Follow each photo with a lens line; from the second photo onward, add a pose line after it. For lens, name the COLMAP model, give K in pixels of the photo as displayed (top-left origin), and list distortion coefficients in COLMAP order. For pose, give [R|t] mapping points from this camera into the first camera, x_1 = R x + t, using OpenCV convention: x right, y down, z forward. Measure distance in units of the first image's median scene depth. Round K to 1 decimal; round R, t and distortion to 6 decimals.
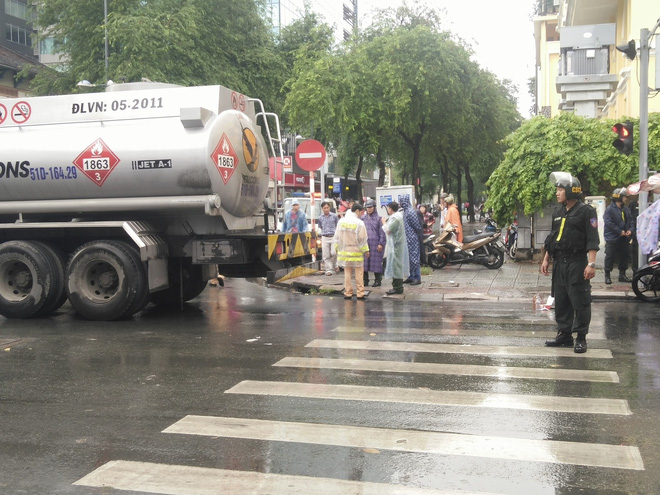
lens RADIAL K [[787.1, 0, 330.0], [0, 787.1, 247.5], [0, 0, 1]] dist [0.021658, 0.012097]
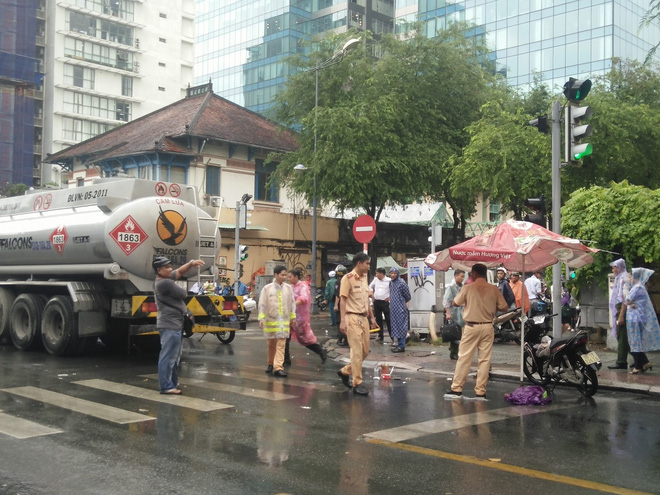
lens RADIAL K [[787.1, 0, 330.0], [0, 787.1, 247.5], [0, 0, 1]] dist [0.021658, 0.012097]
pose [[0.875246, 0.010994, -0.483554, 0.744682], [-0.051340, 0.996205, -0.070279, -0.019119], [0.480946, 0.086337, 0.872489, 0.039675]]
